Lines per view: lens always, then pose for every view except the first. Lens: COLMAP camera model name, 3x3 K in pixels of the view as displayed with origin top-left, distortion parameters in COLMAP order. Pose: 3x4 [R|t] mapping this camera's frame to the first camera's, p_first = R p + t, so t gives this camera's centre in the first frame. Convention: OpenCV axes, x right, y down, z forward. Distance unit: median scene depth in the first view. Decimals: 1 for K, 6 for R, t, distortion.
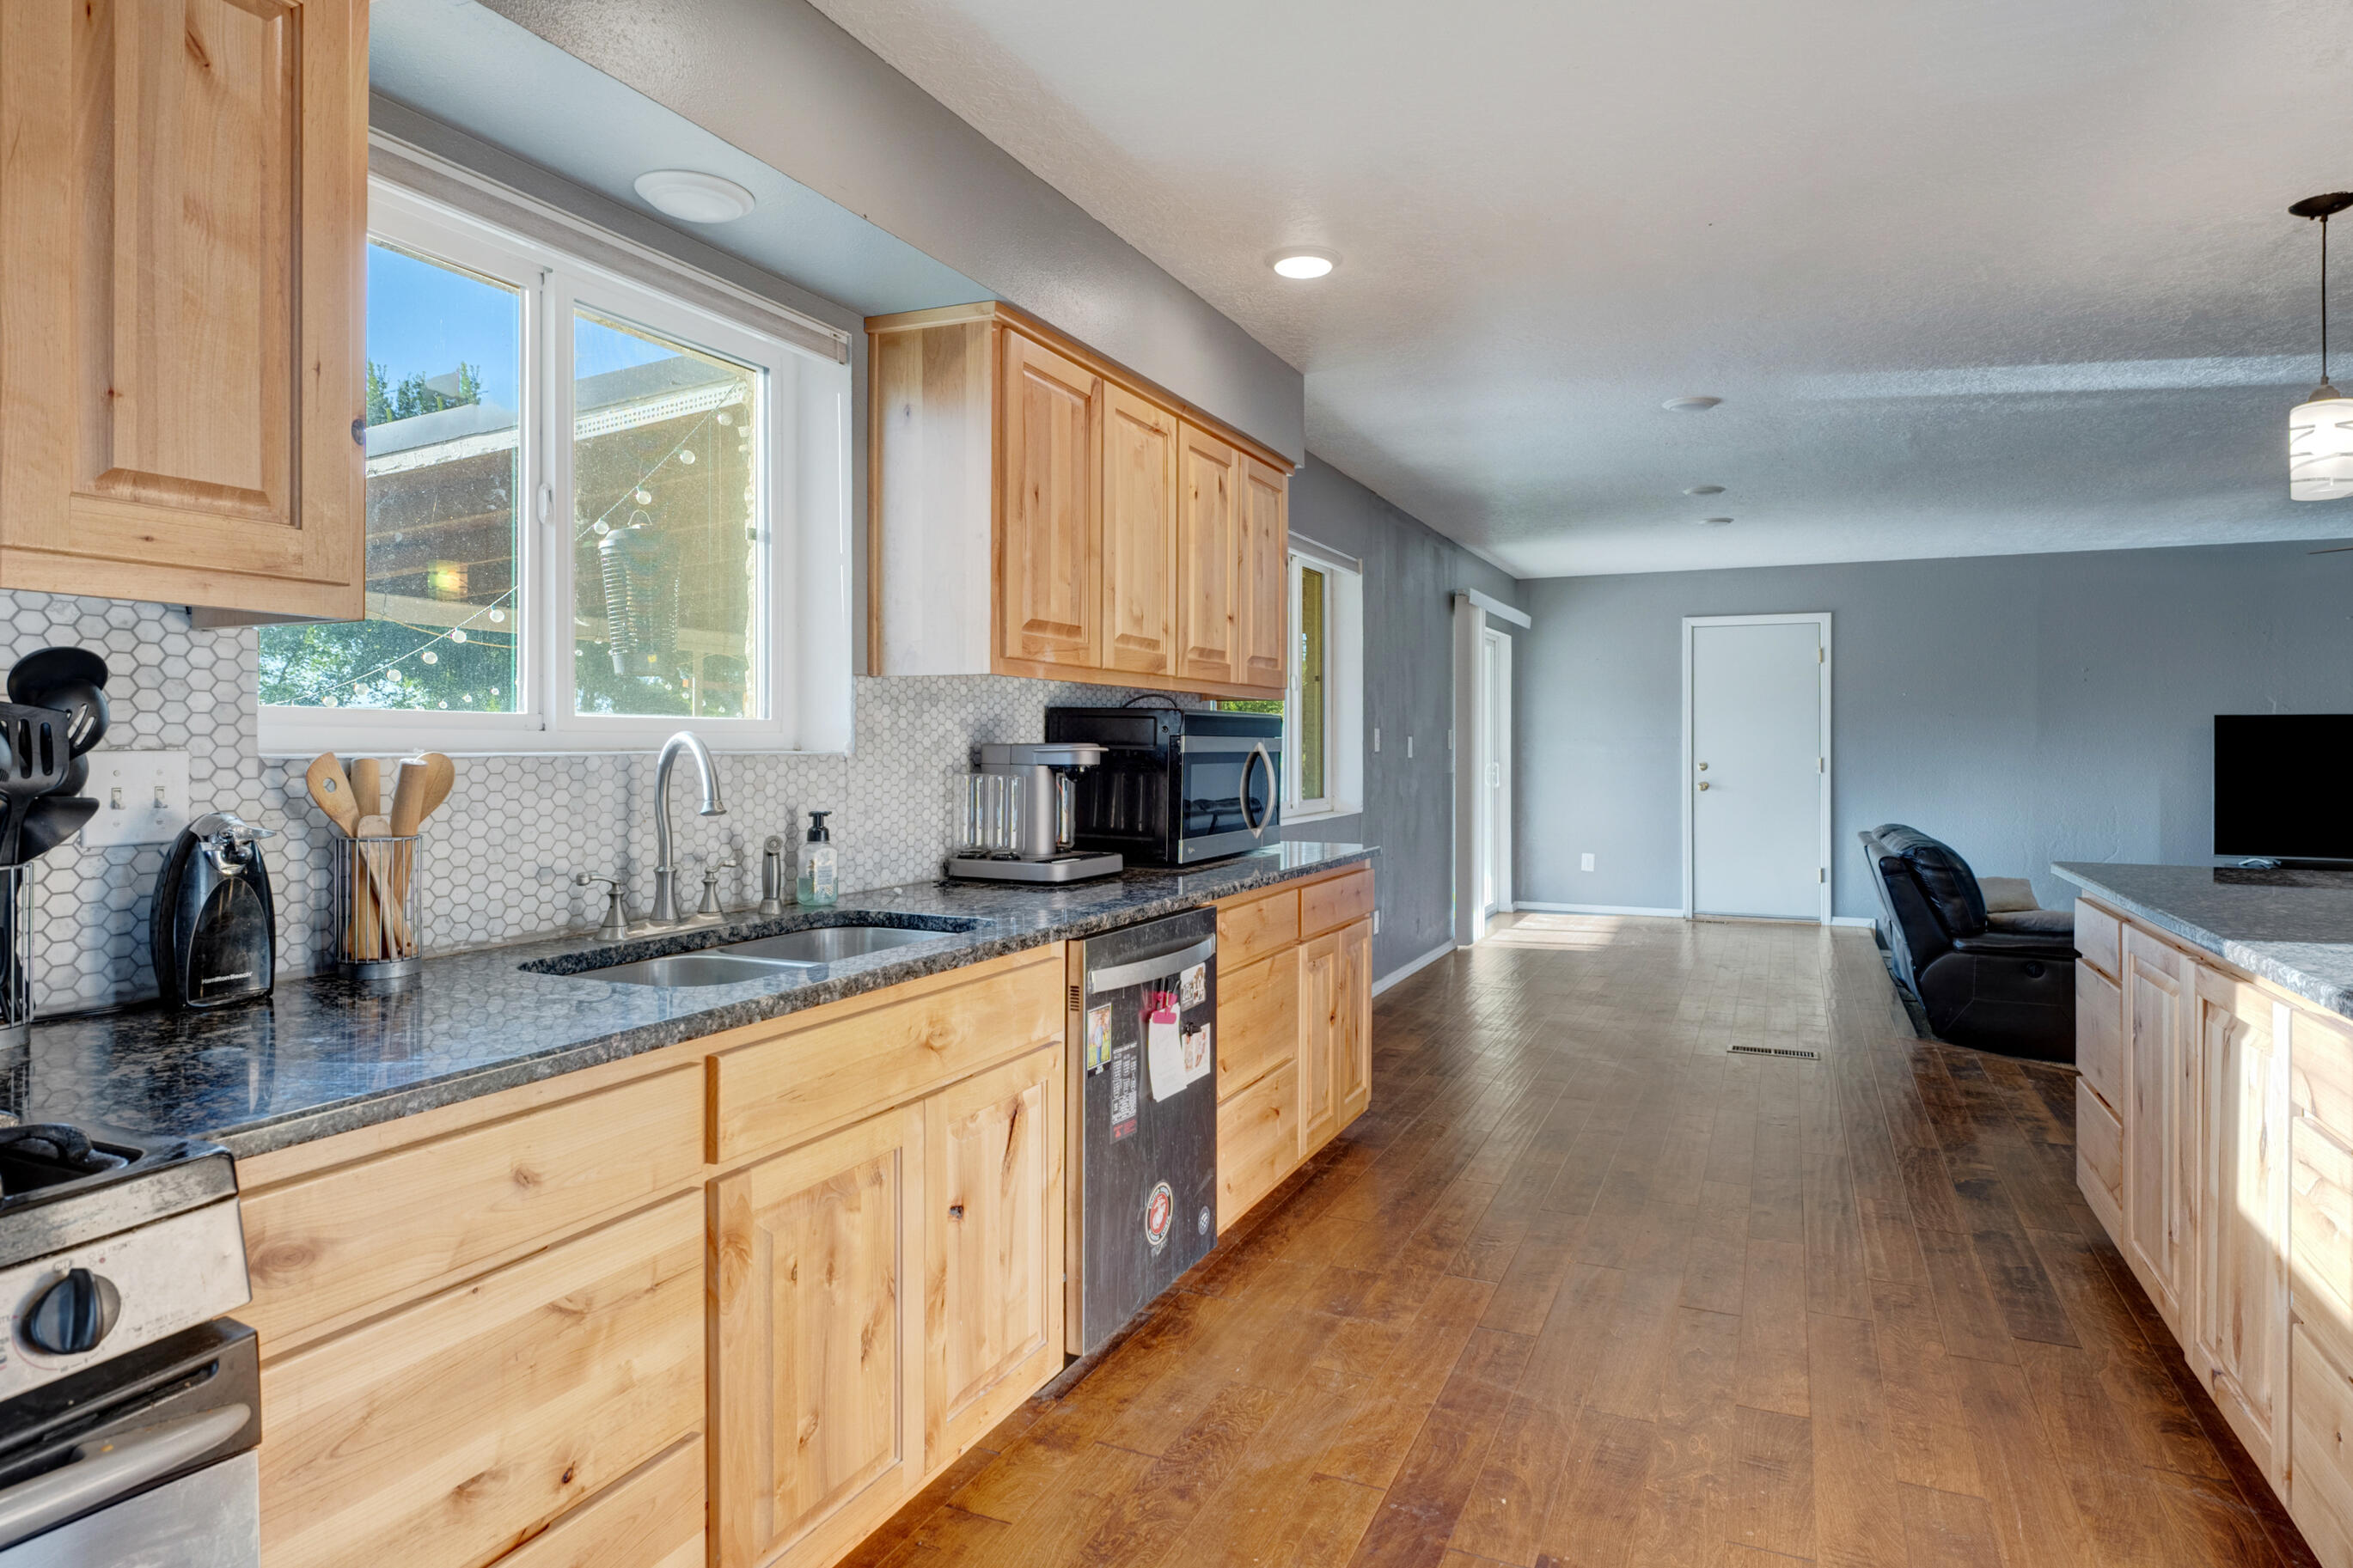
lens RADIAL K [[1249.9, 0, 1176.5], [0, 1249.9, 784.0], [0, 0, 1]] dist [-0.002478, -0.000062]
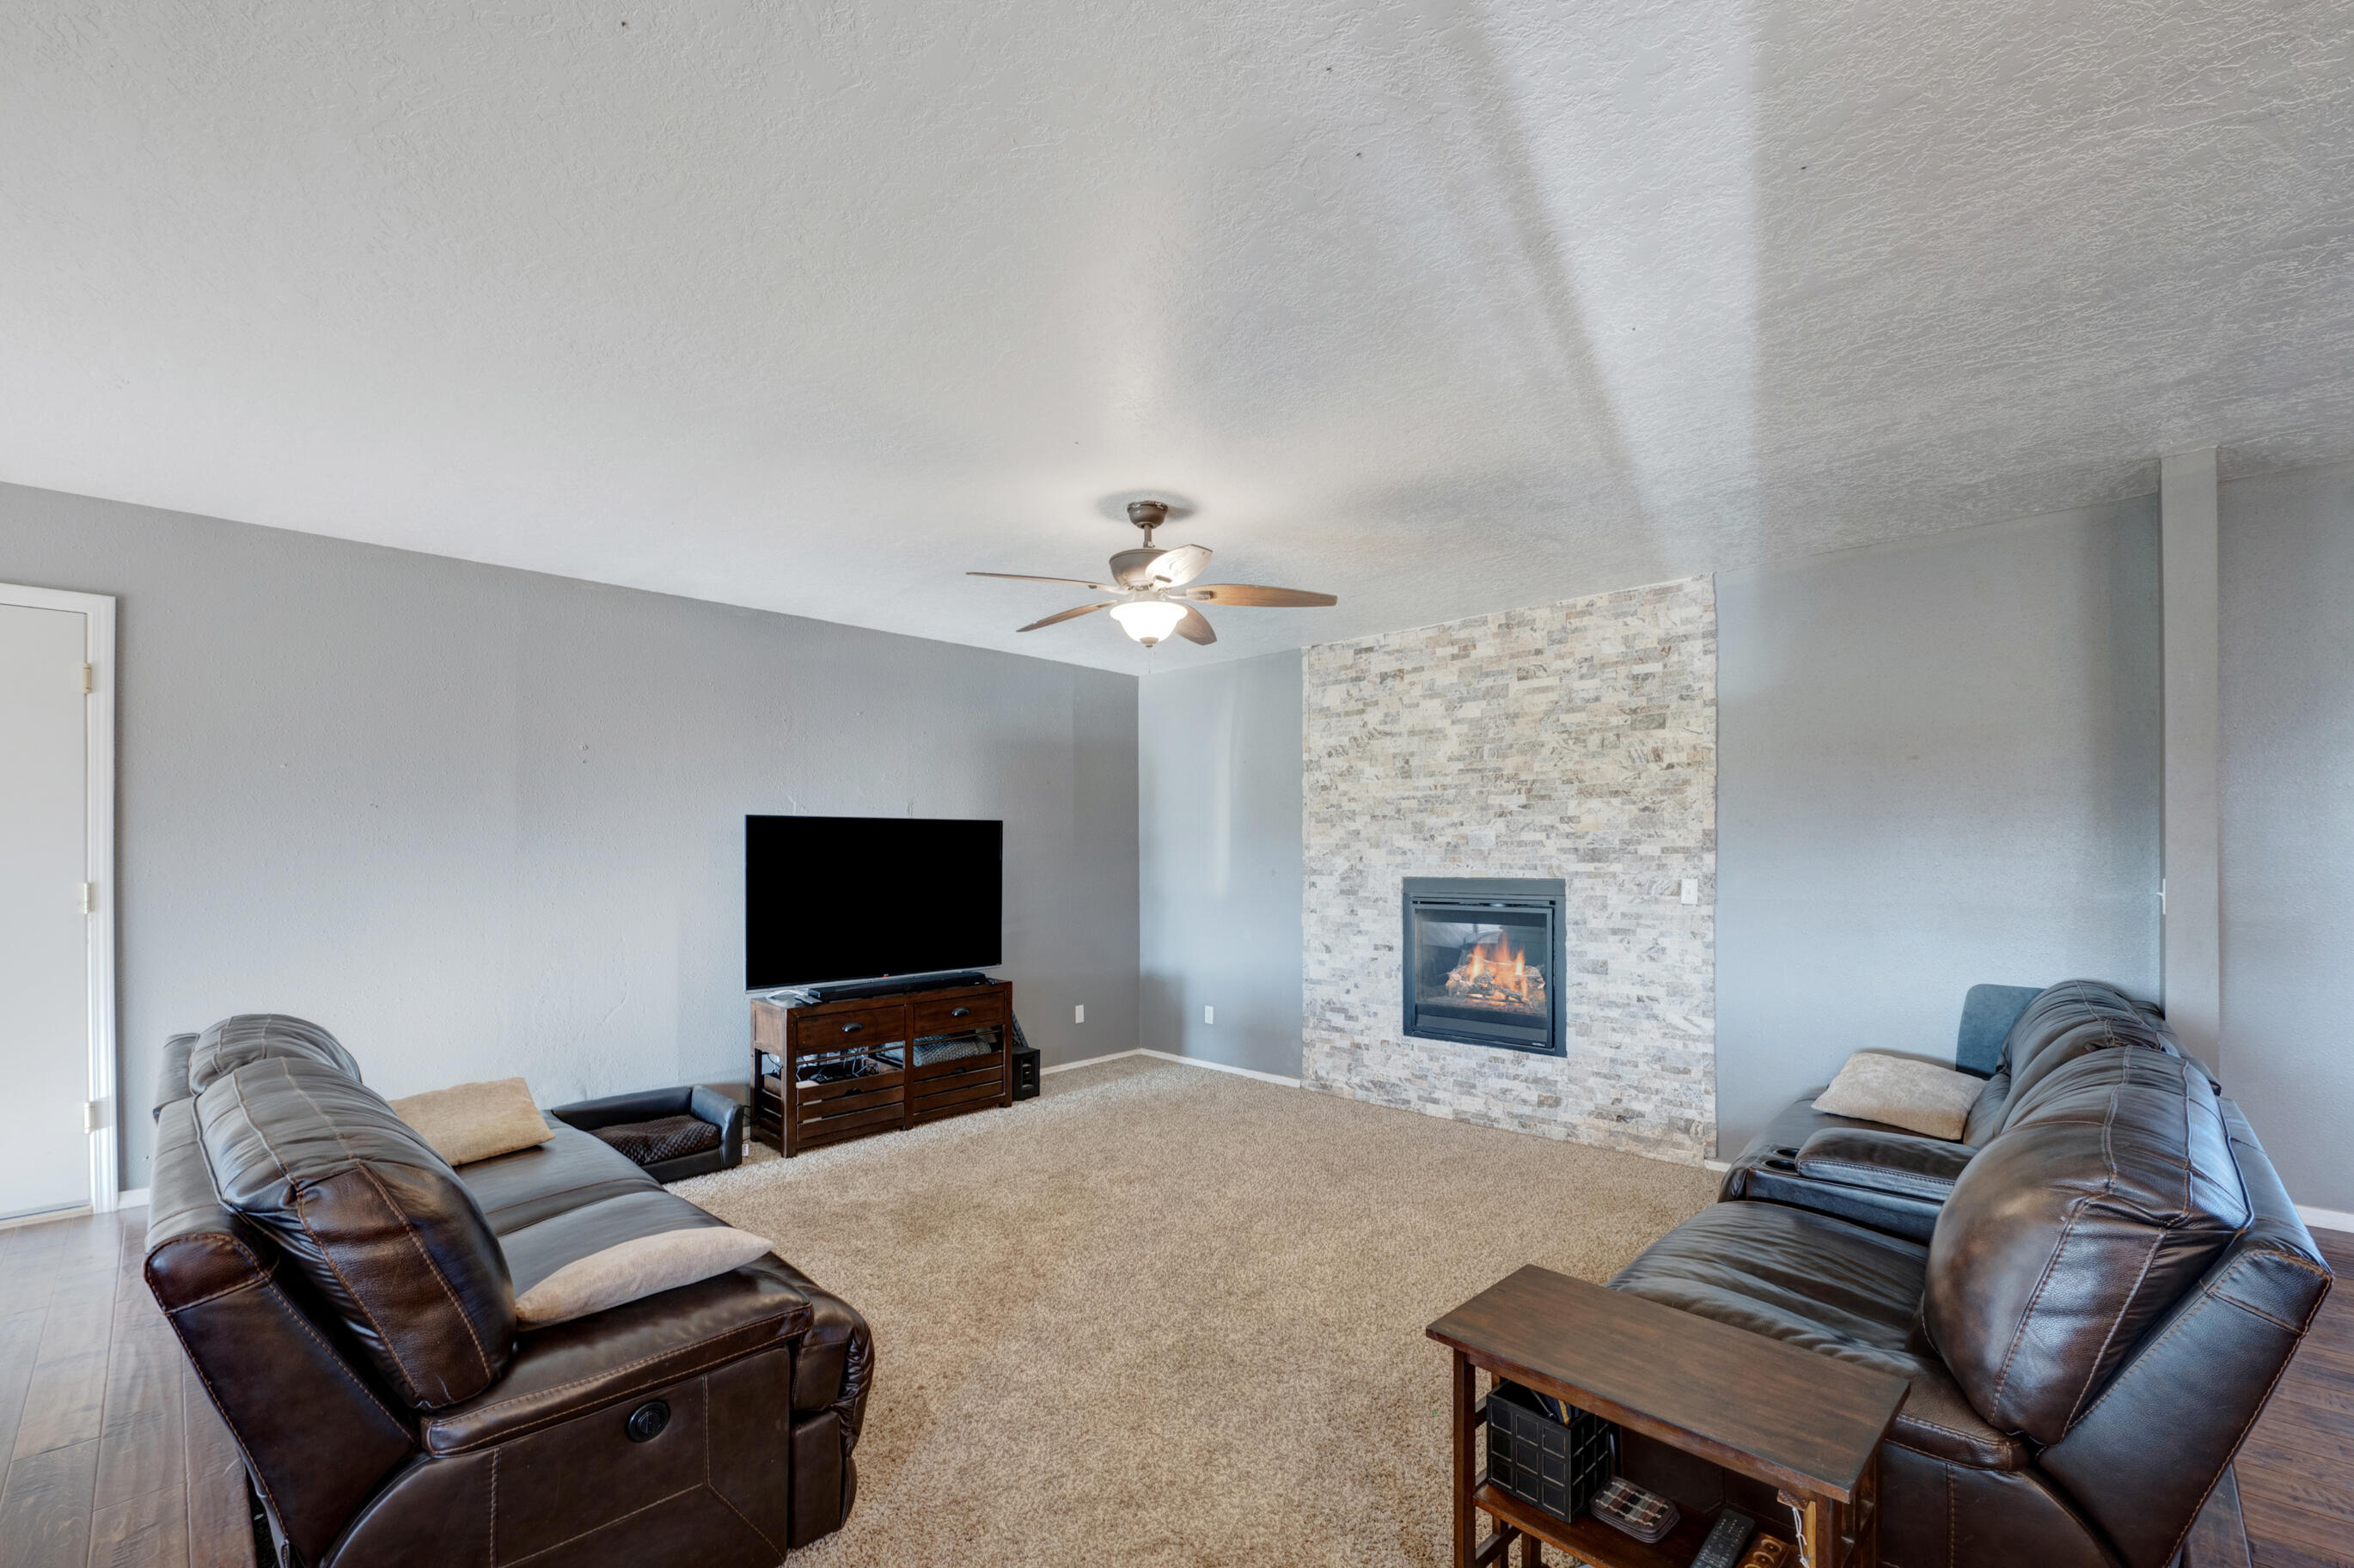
lens RADIAL K [[1017.9, 0, 1176.5], [0, 1017.9, 862.2], [0, 0, 1]] dist [-0.001888, -0.000156]
pose [[0.327869, -0.005442, 0.944708, 0.426893], [0.026217, 0.999651, -0.003340, -0.022595], [-0.944359, 0.025863, 0.327897, 0.709073]]
